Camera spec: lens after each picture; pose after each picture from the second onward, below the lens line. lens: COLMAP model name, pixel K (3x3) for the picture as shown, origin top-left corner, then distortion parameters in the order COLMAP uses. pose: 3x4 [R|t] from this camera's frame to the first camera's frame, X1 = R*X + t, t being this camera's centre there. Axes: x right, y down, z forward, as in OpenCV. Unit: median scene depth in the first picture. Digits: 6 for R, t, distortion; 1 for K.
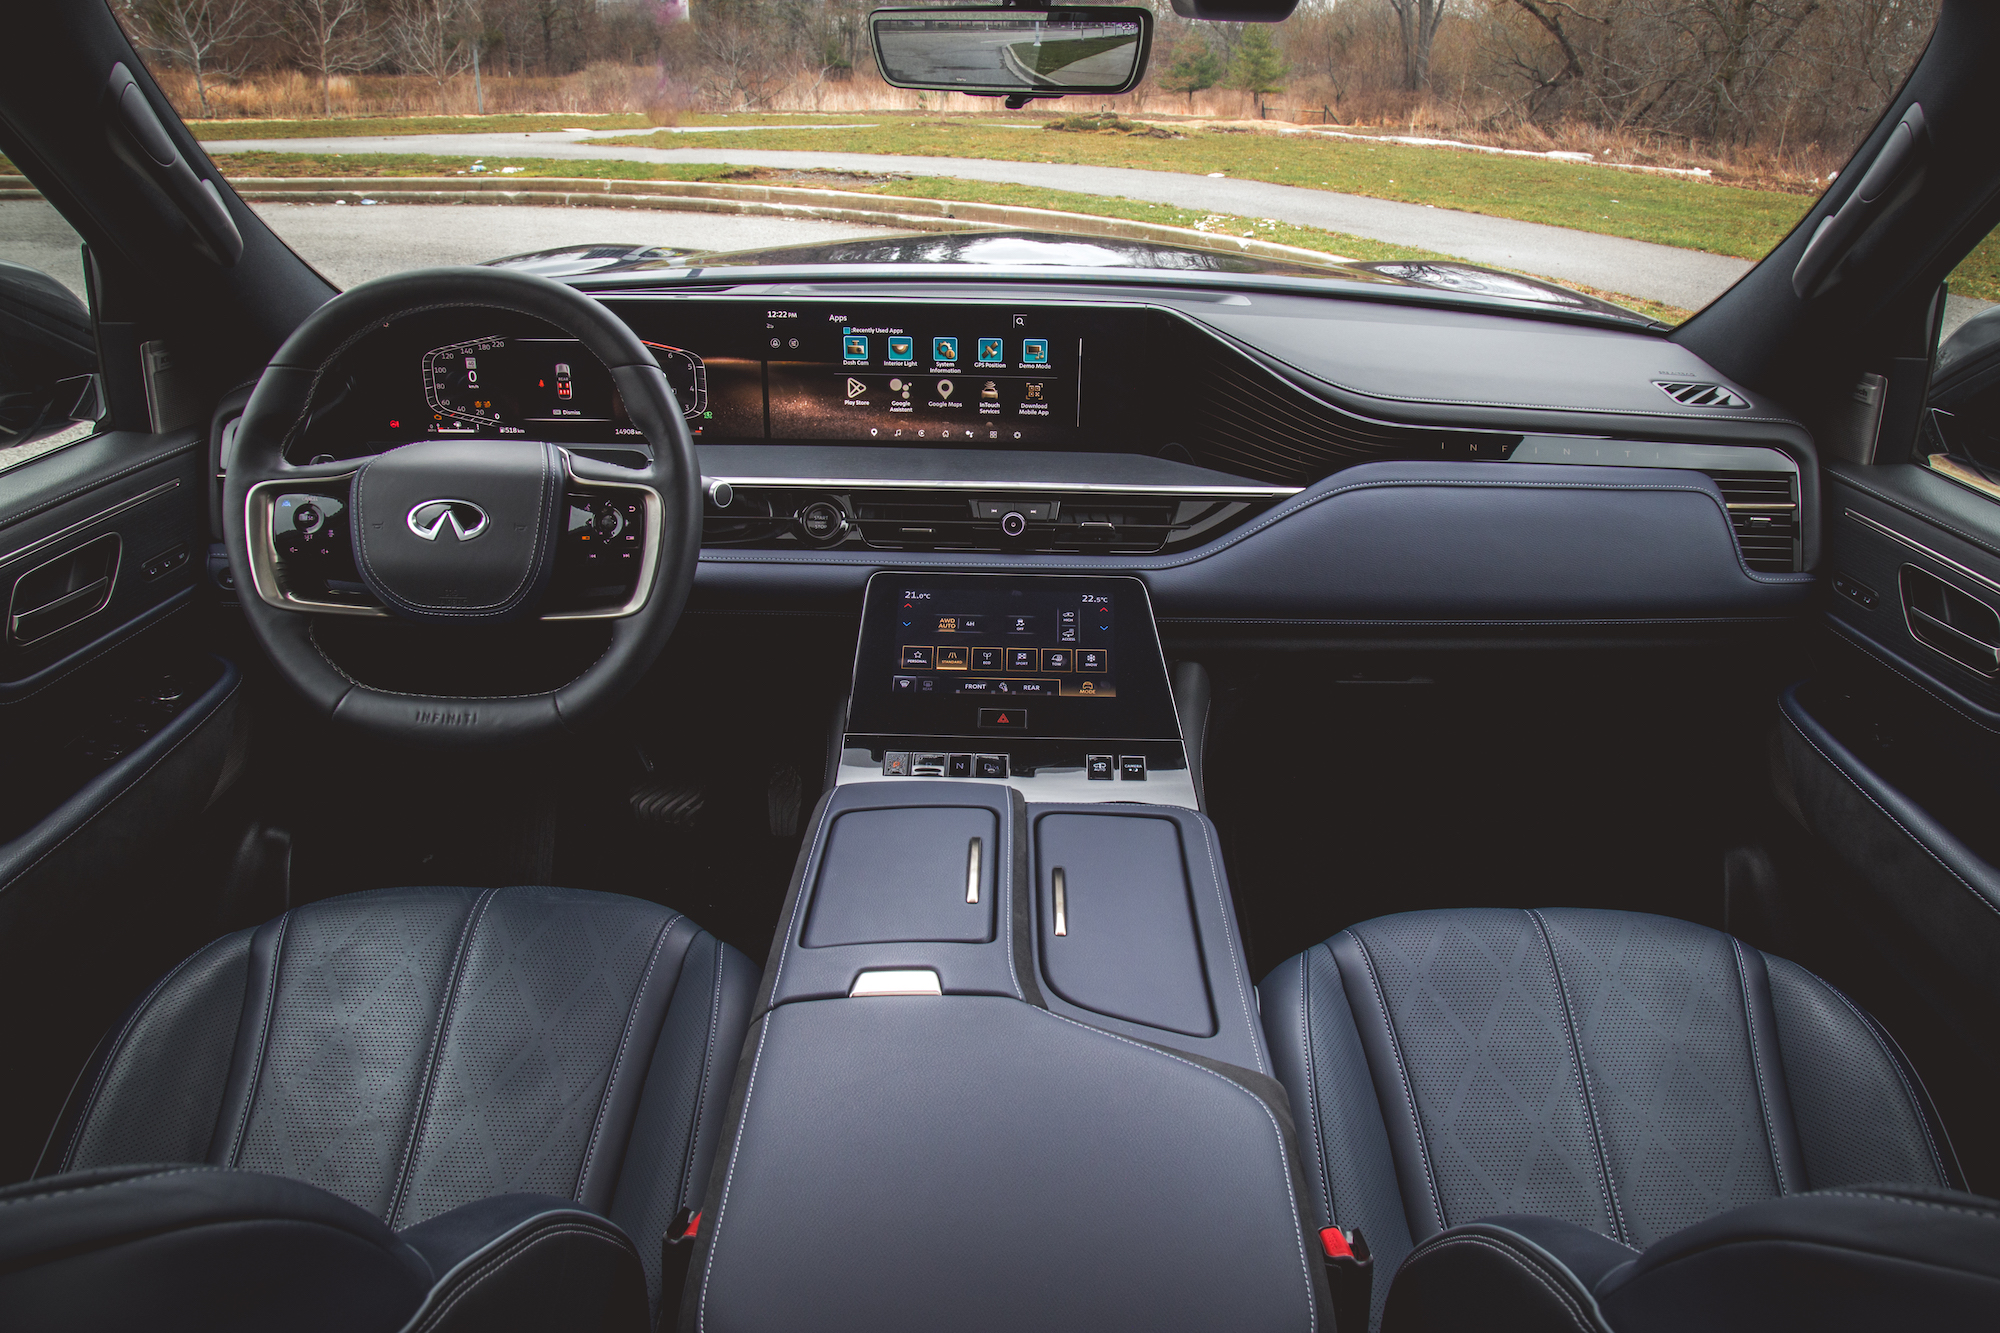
lens RADIAL K [[1391.5, 0, 989.4], [0, 1391.5, 644.7], [0, 0, 1]] dist [-0.085113, 0.018599]
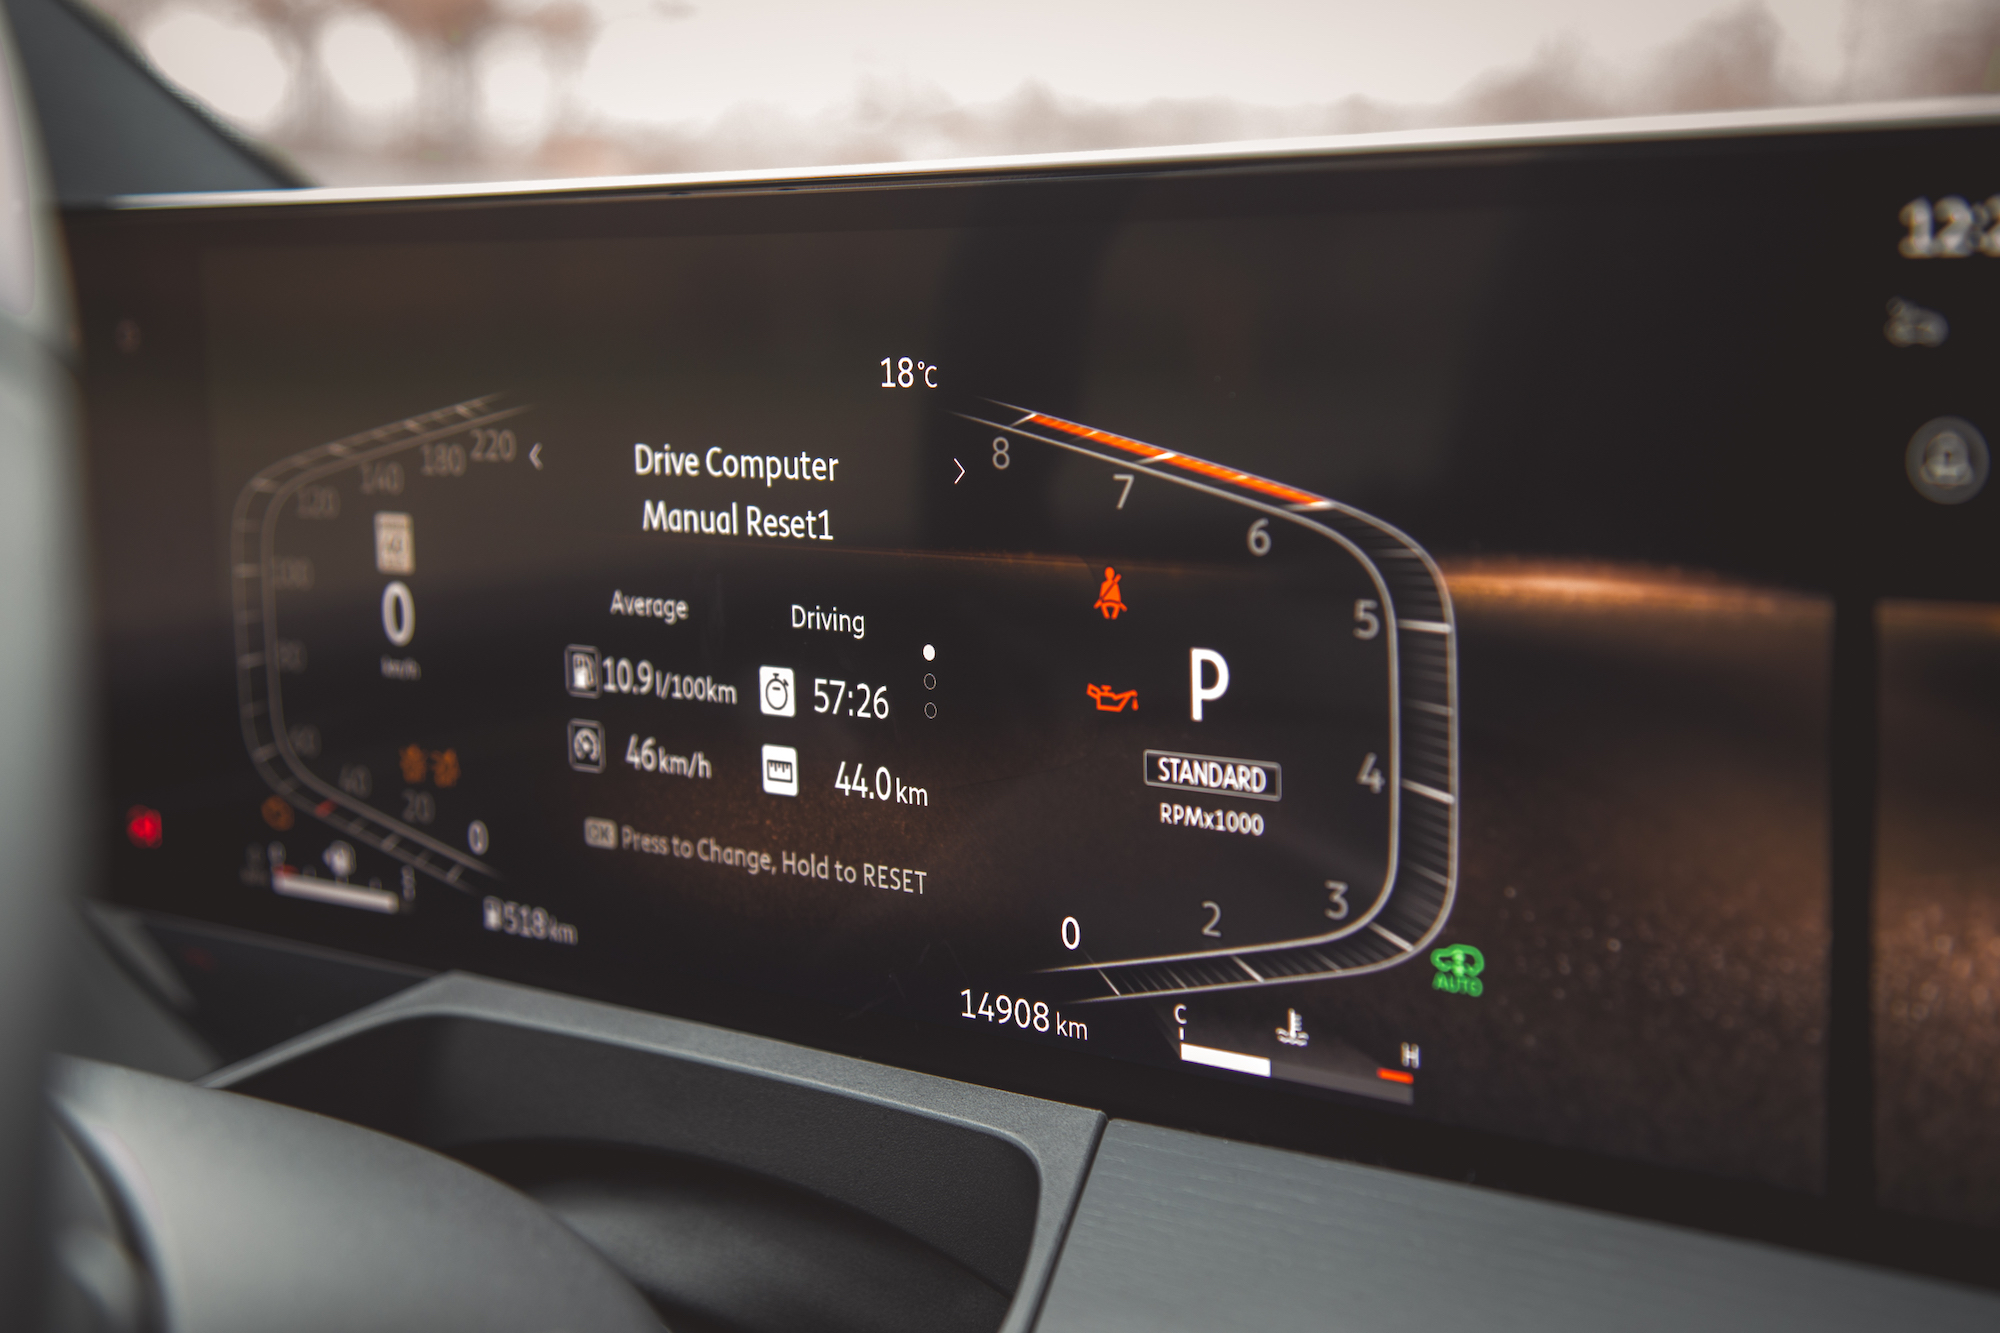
lens RADIAL K [[3145.4, 0, 998.8], [0, 3145.4, 664.8], [0, 0, 1]] dist [0.105262, 0.000000]
pose [[0.769636, 0.052001, -0.636362, -0.038304], [-0.221232, 0.956654, -0.189391, -0.130118], [0.598930, 0.286546, 0.747779, 0.756367]]
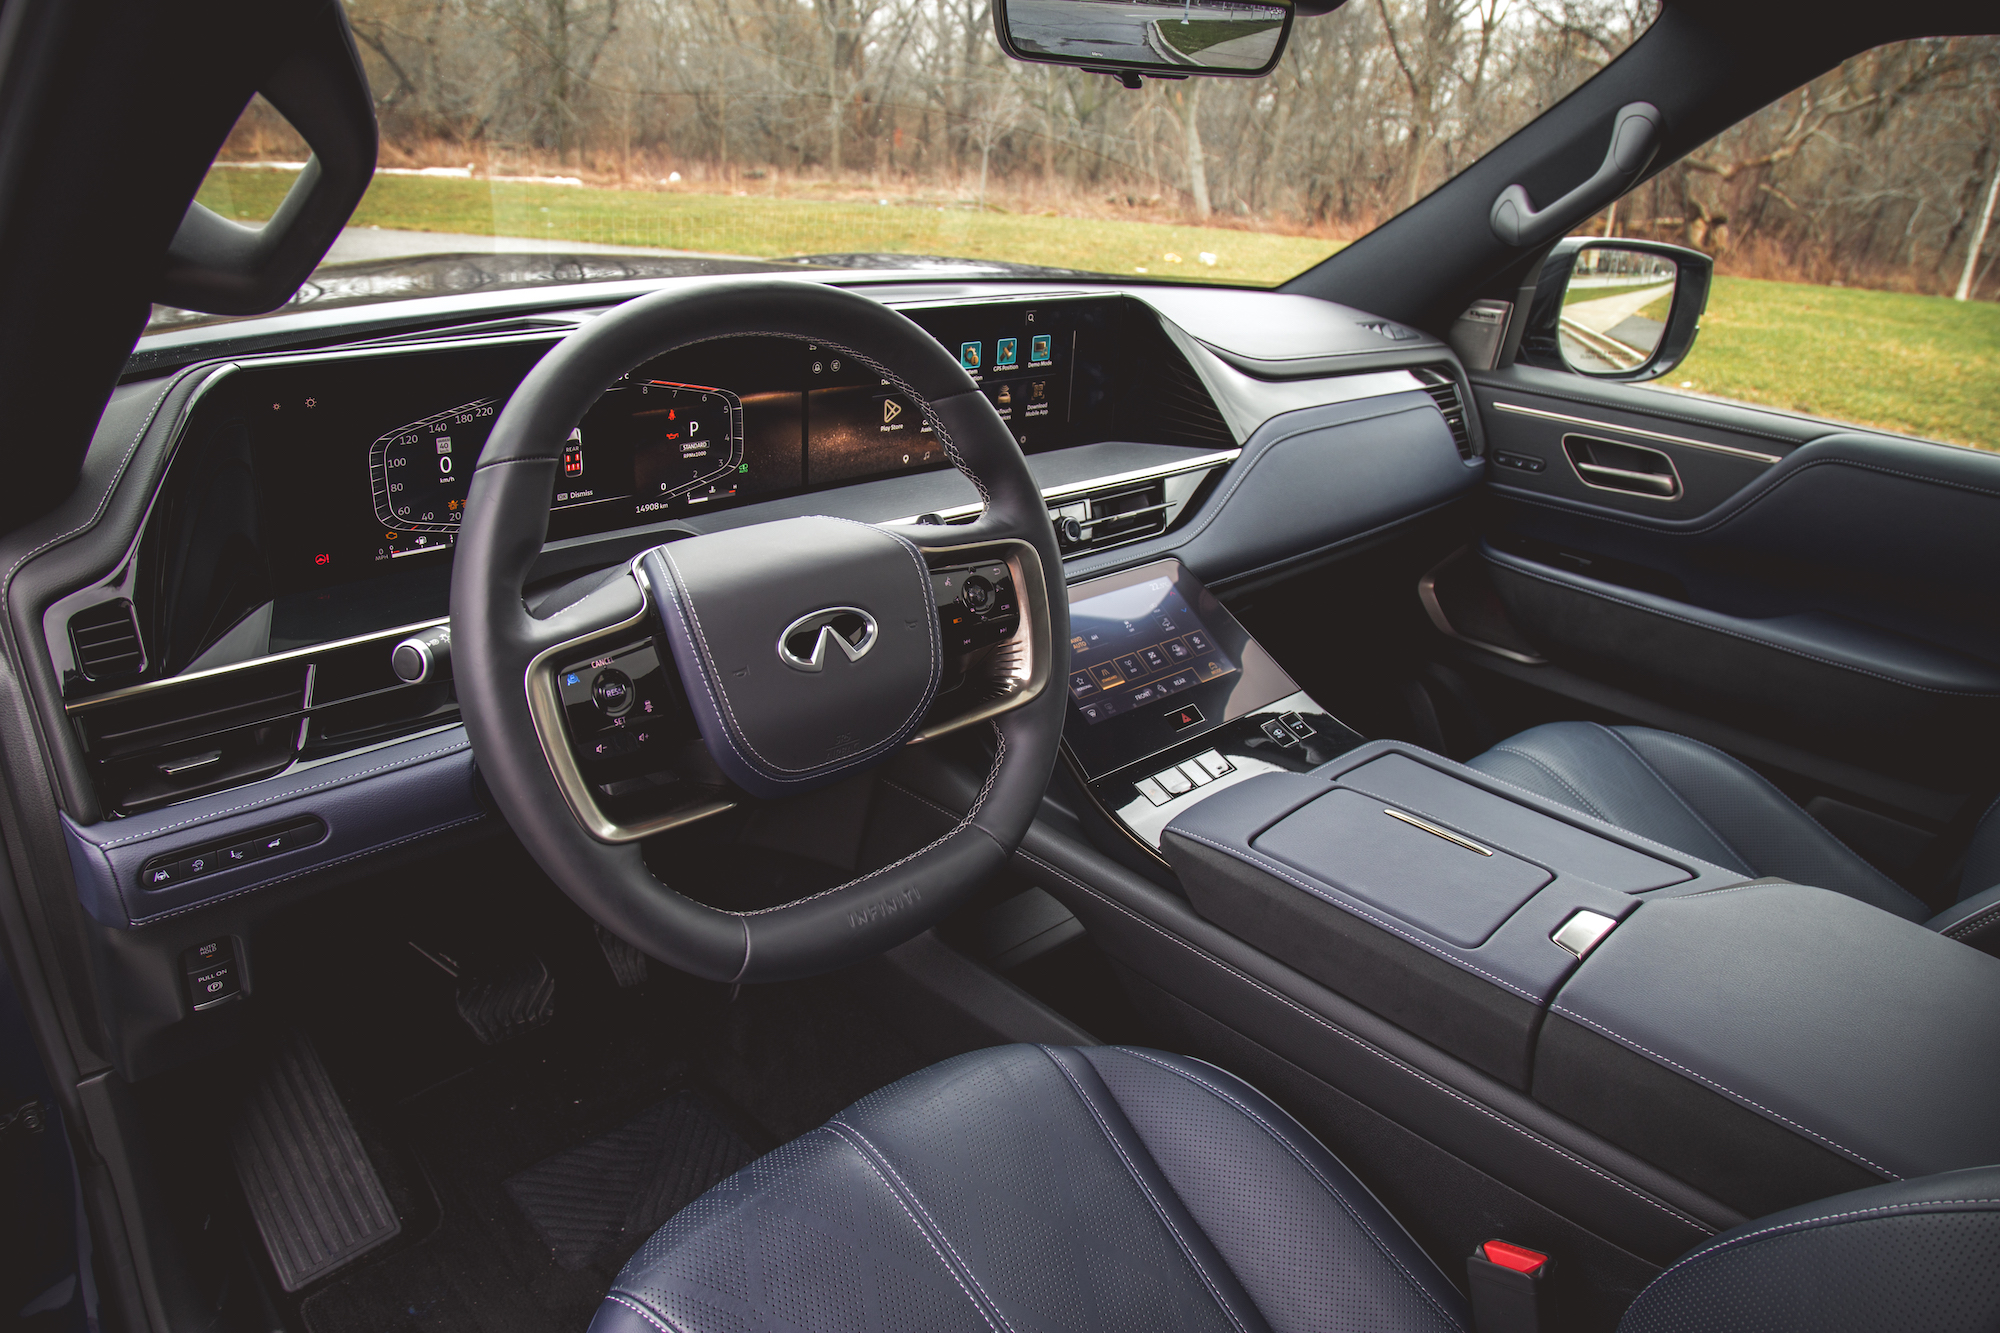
lens RADIAL K [[1391.5, 0, 991.3], [0, 1391.5, 659.6], [0, 0, 1]] dist [-0.085113, 0.018599]
pose [[0.703528, -0.244378, 0.667329, -0.686926], [0.246312, 0.964661, 0.093588, -0.104851], [-0.666617, 0.098529, 0.738859, 0.349673]]
